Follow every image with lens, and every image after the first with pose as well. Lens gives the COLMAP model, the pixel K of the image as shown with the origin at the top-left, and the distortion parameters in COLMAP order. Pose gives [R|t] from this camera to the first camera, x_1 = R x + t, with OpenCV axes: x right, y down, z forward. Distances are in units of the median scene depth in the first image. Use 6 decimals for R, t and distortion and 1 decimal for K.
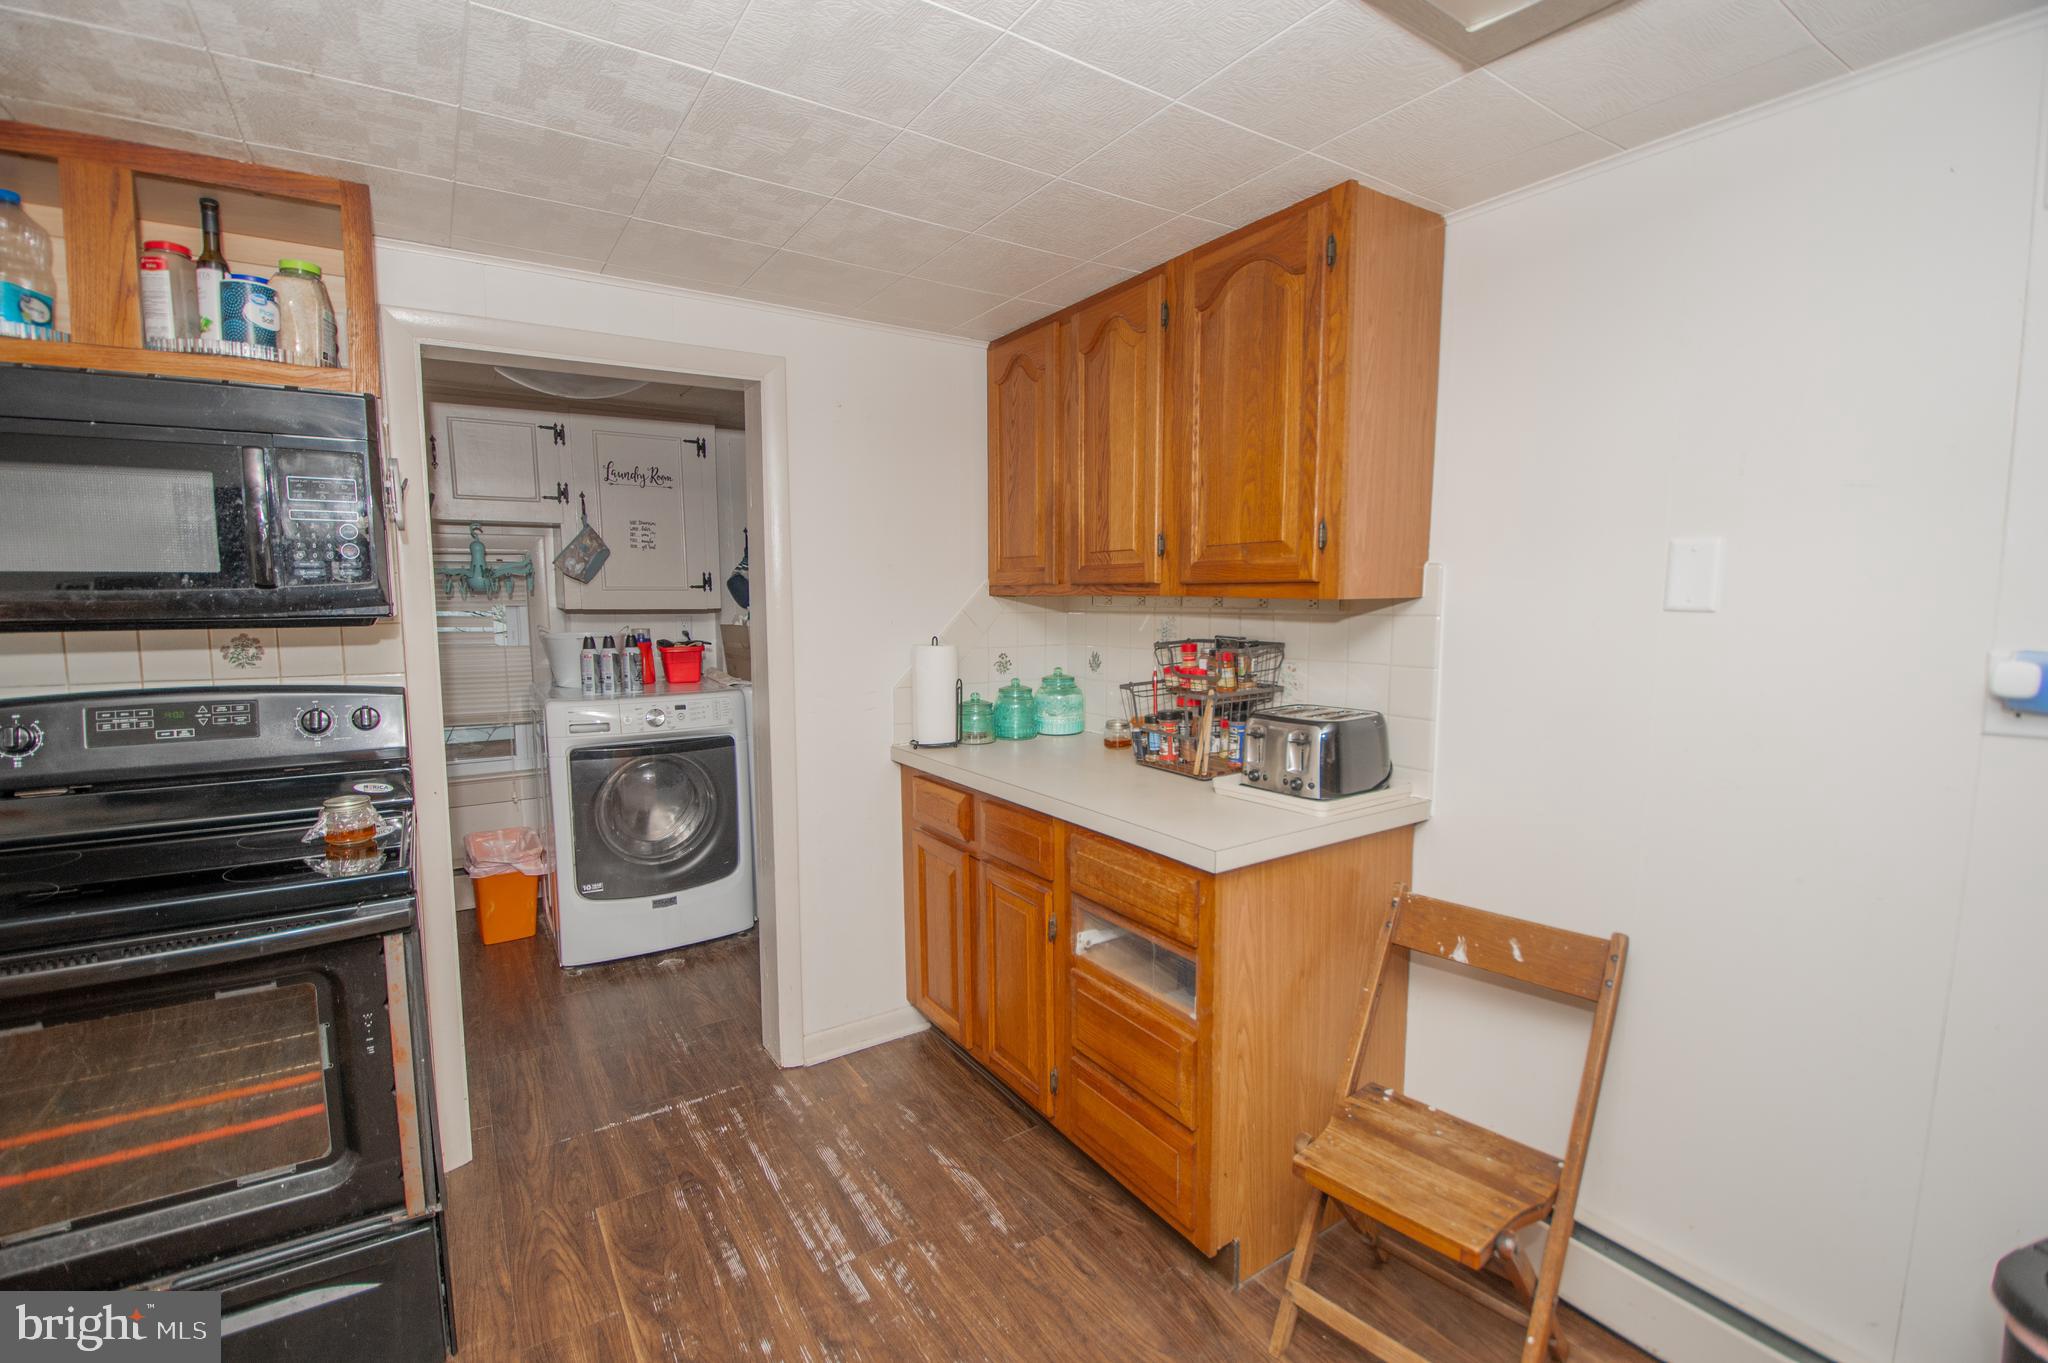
lens RADIAL K [[888.9, 0, 1017.5], [0, 888.9, 690.8], [0, 0, 1]] dist [0.030285, -0.028882]
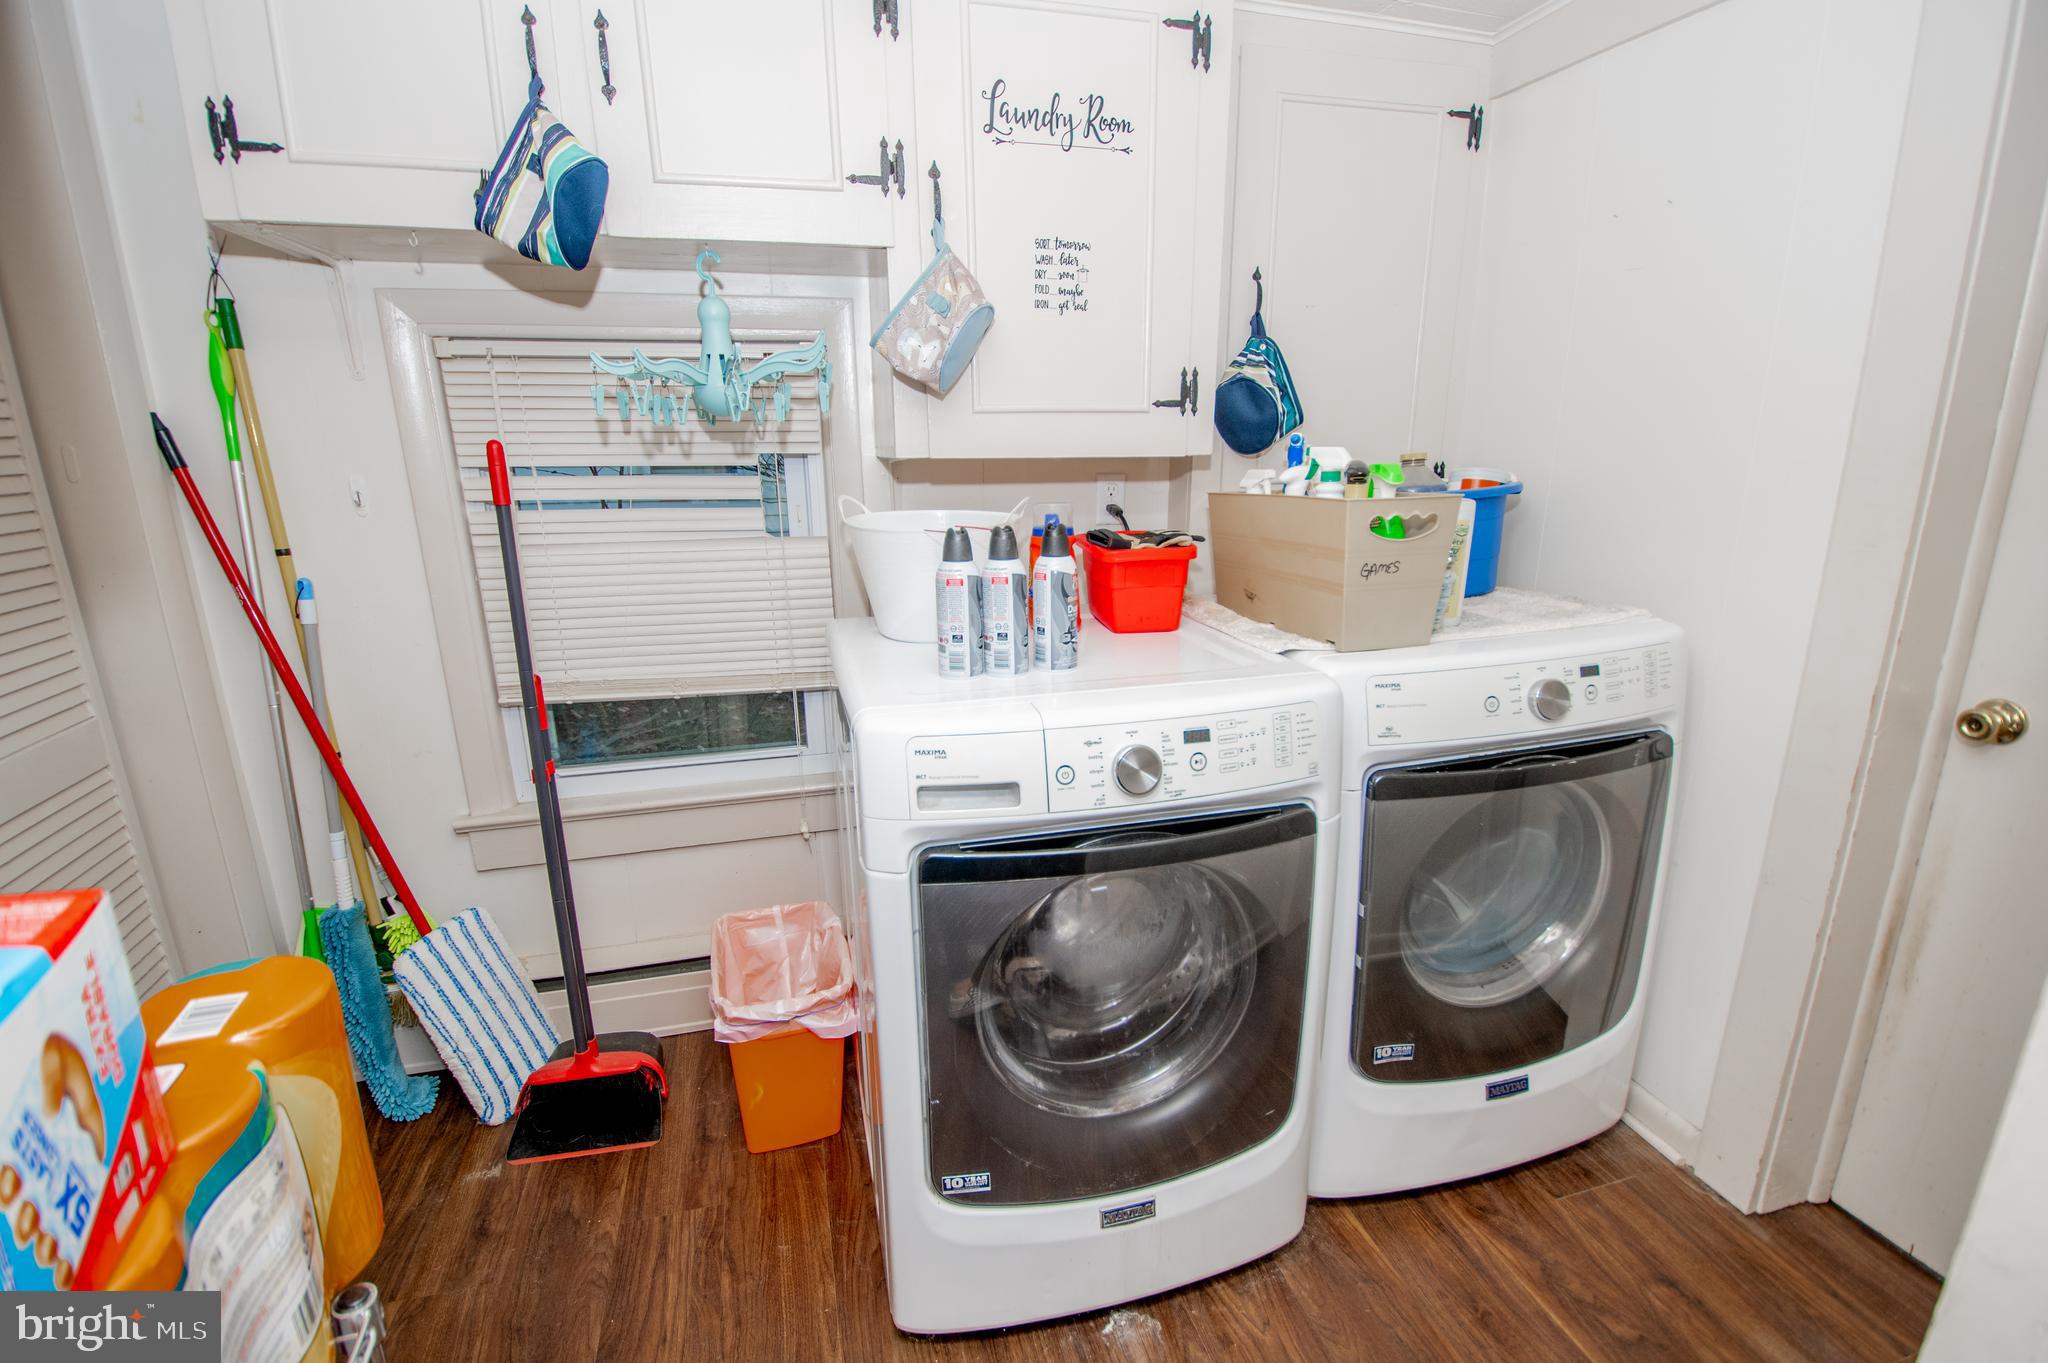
lens RADIAL K [[888.9, 0, 1017.5], [0, 888.9, 690.8], [0, 0, 1]] dist [0.030285, -0.028882]
pose [[0.954007, 0.070896, -0.291280, -0.343733], [-0.025335, 0.987225, 0.157306, -0.053600], [0.298711, -0.142691, 0.943616, 0.646091]]
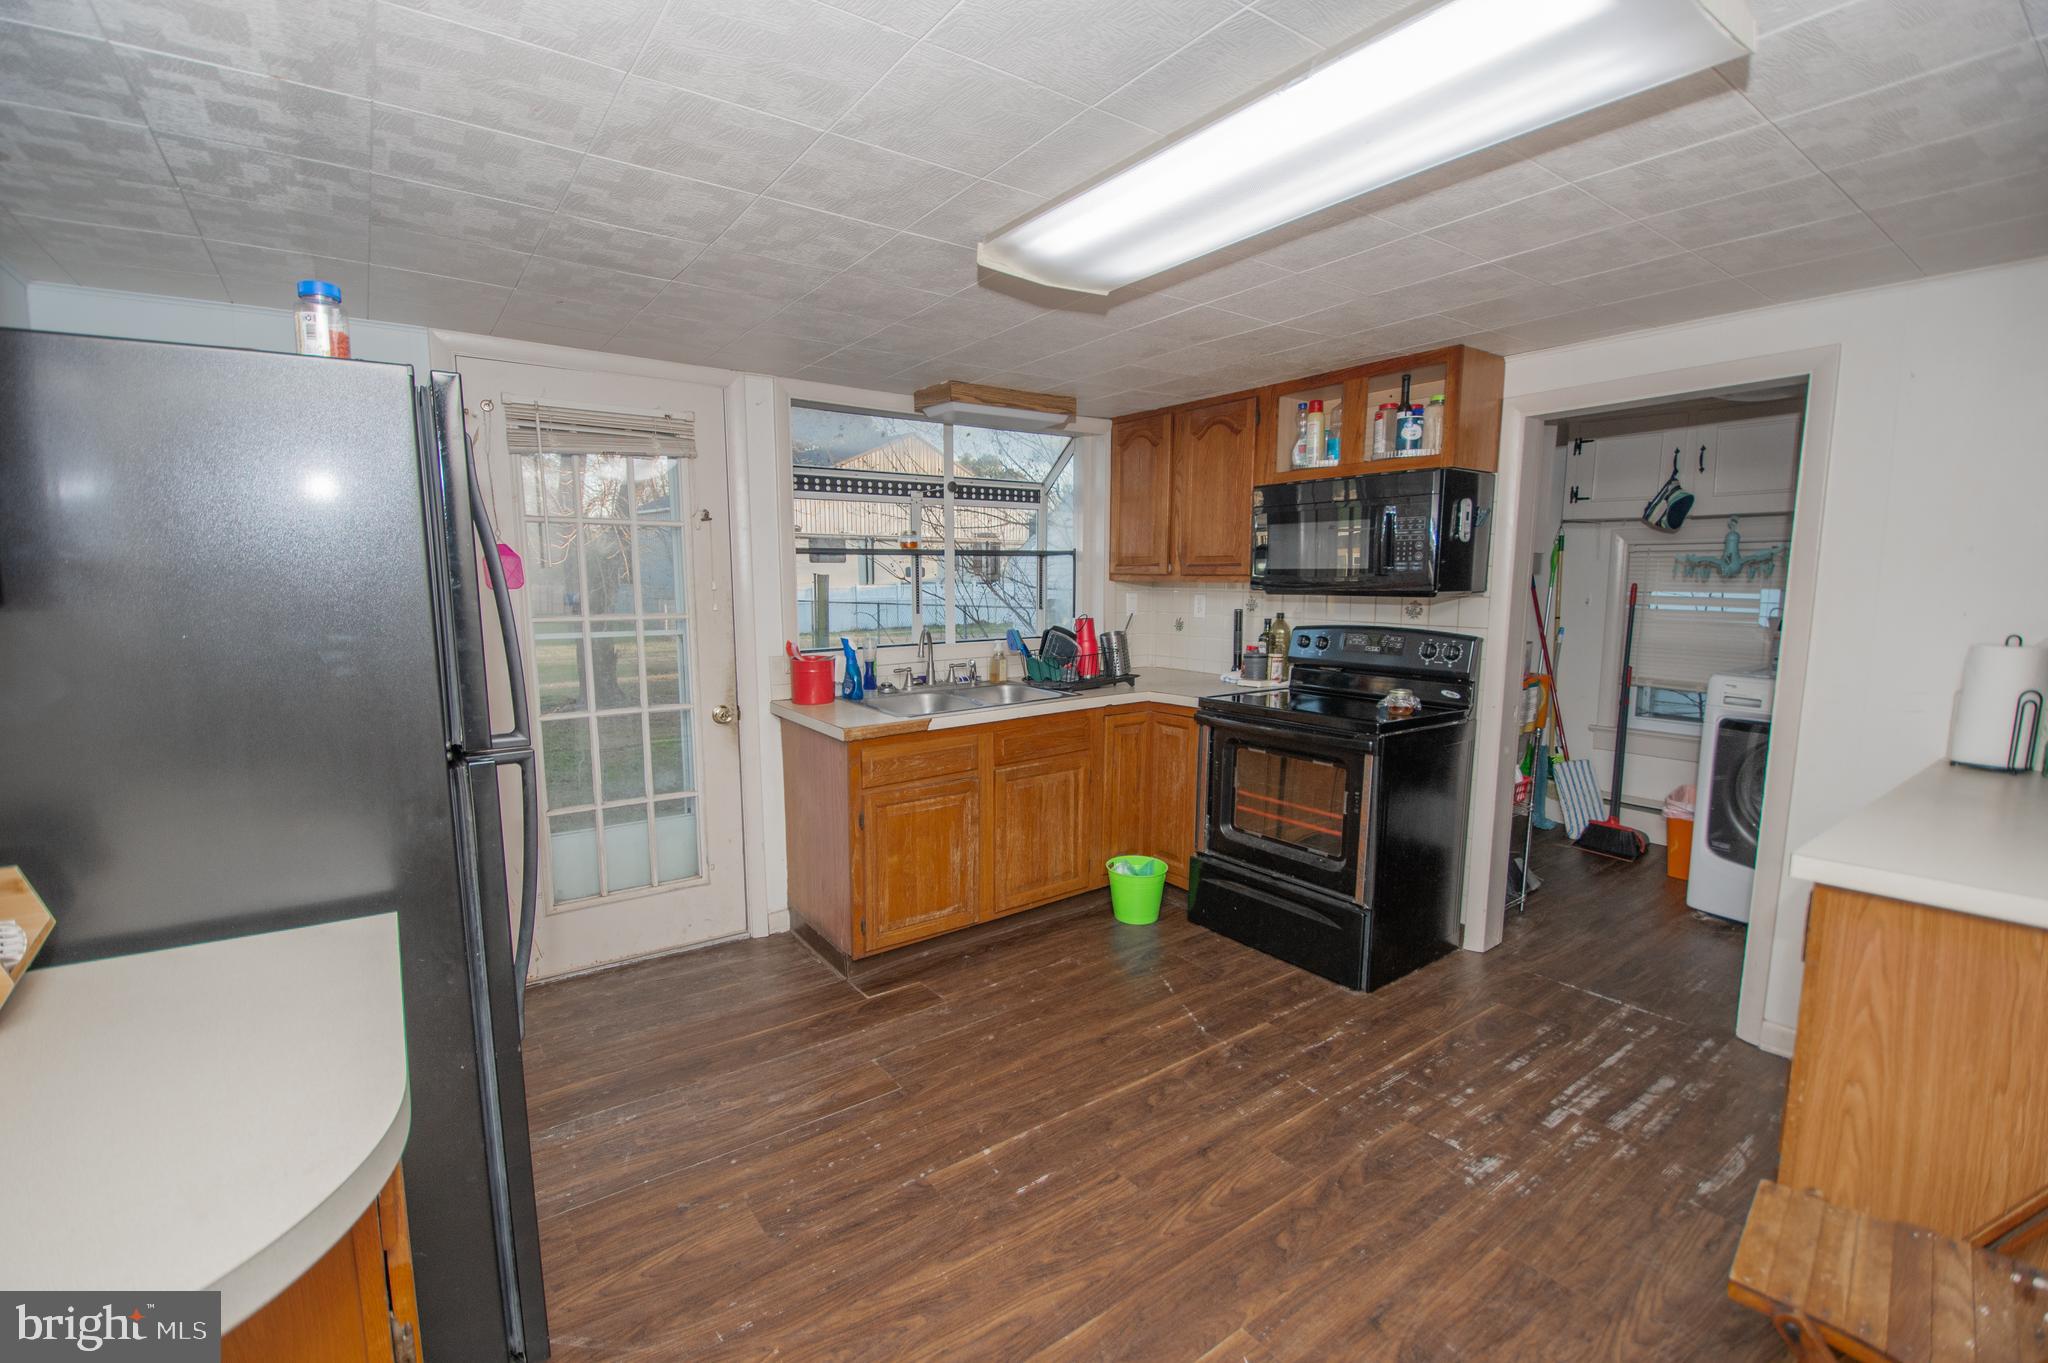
lens RADIAL K [[888.9, 0, 1017.5], [0, 888.9, 690.8], [0, 0, 1]] dist [0.030285, -0.028882]
pose [[0.051635, 0.127810, -0.990454, 0.531710], [-0.107401, 0.986735, 0.121731, -0.009490], [0.992874, 0.100090, 0.064677, 0.048037]]
